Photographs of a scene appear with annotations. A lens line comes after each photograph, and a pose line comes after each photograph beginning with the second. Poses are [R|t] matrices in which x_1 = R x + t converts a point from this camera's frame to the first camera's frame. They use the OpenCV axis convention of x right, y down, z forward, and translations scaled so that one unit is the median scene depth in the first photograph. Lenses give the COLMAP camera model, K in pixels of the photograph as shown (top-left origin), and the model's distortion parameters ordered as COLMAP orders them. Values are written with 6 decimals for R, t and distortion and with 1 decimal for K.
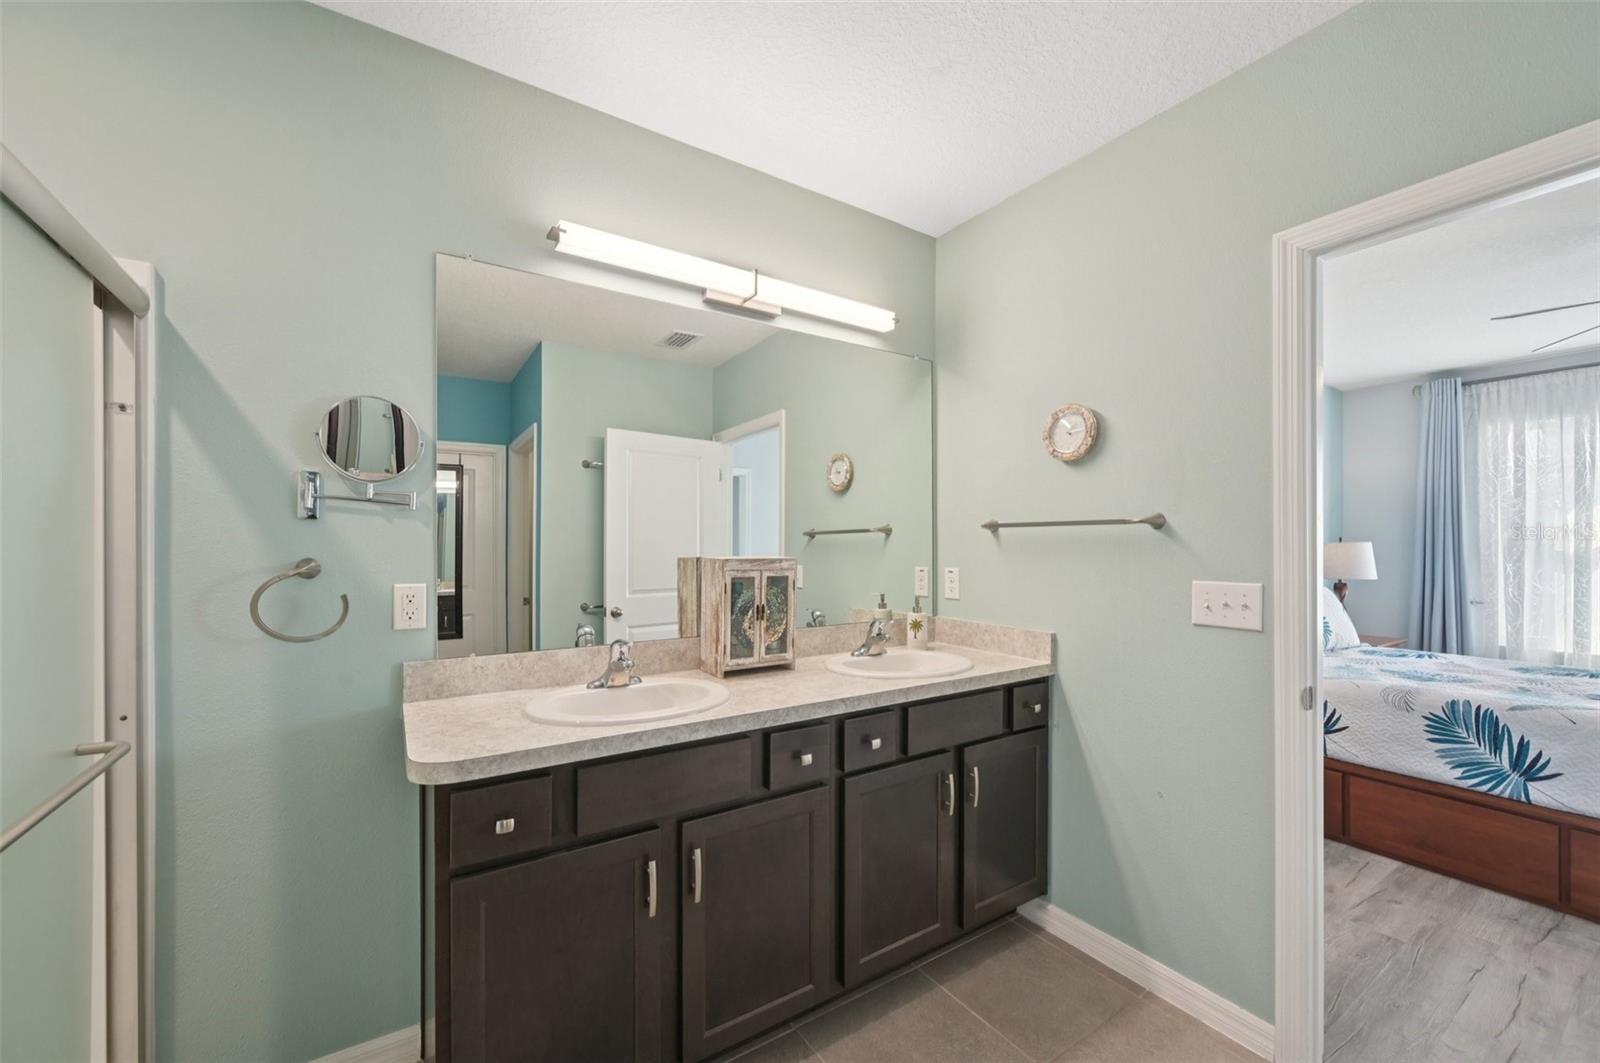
lens RADIAL K [[635.6, 0, 798.5], [0, 635.6, 547.2], [0, 0, 1]] dist [-0.000005, -0.000293]
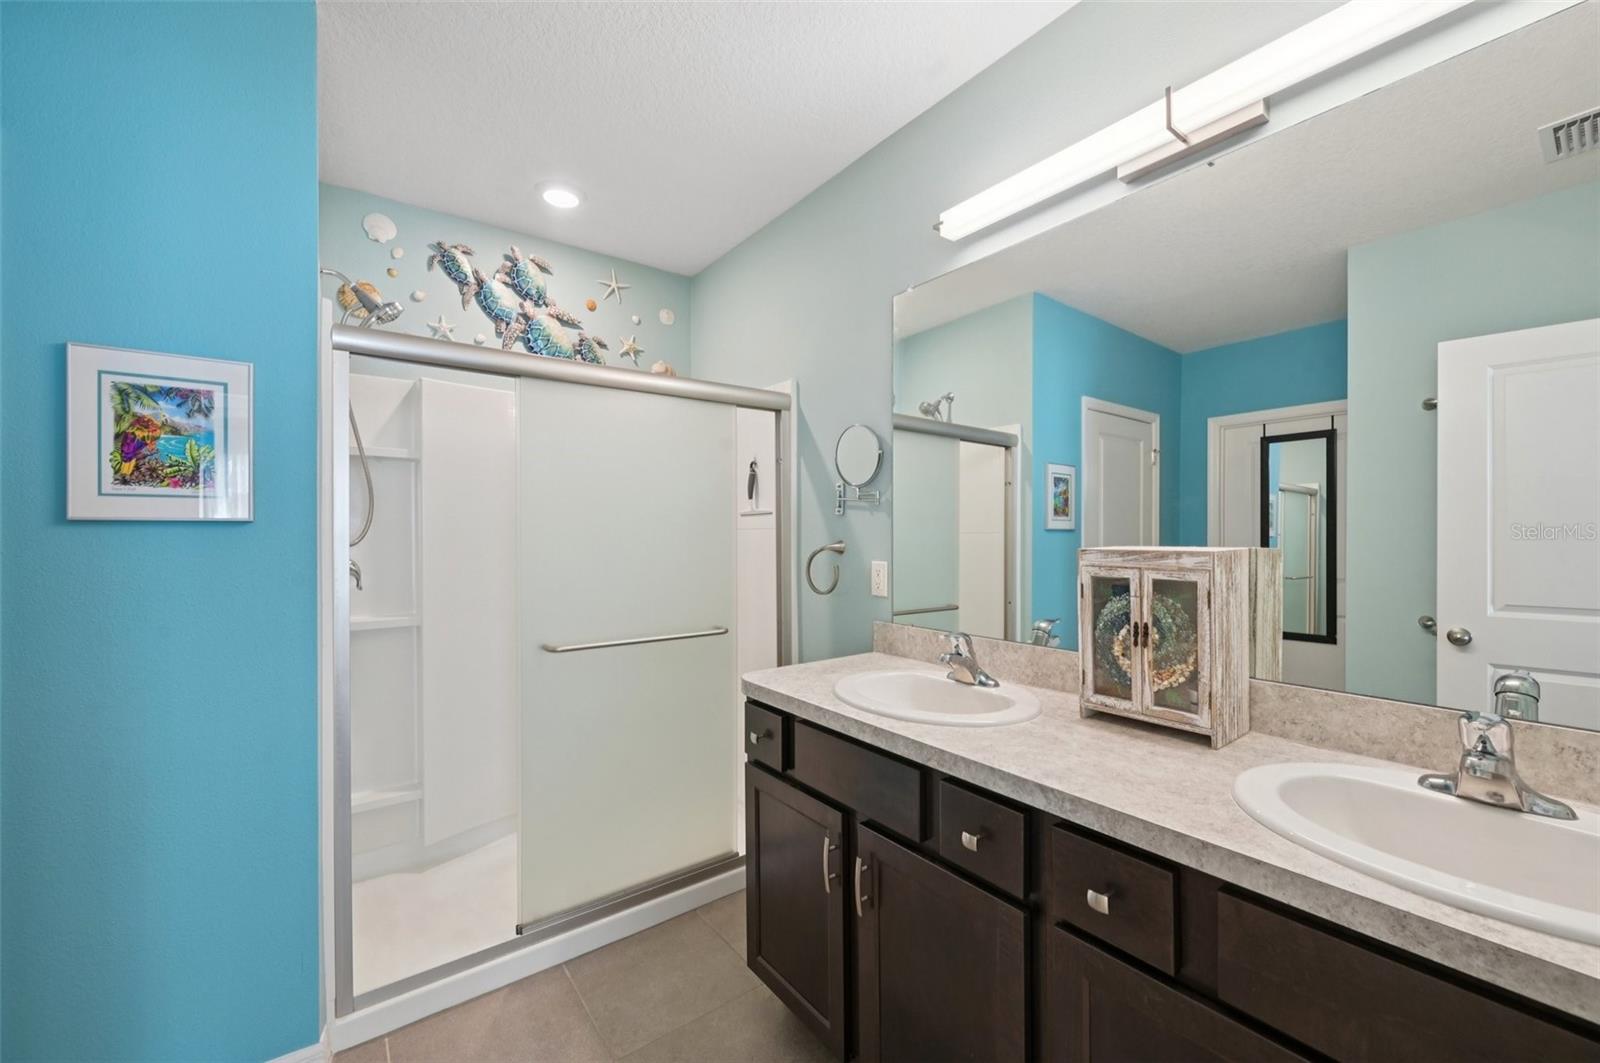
lens RADIAL K [[628.1, 0, 802.4], [0, 628.1, 535.0], [0, 0, 1]] dist [0.000668, 0.000157]
pose [[0.067957, 0.000370, -0.997688, 0.543745], [0.001751, 0.999998, 0.000490, 0.001863], [0.997687, -0.001780, 0.067956, 0.619900]]
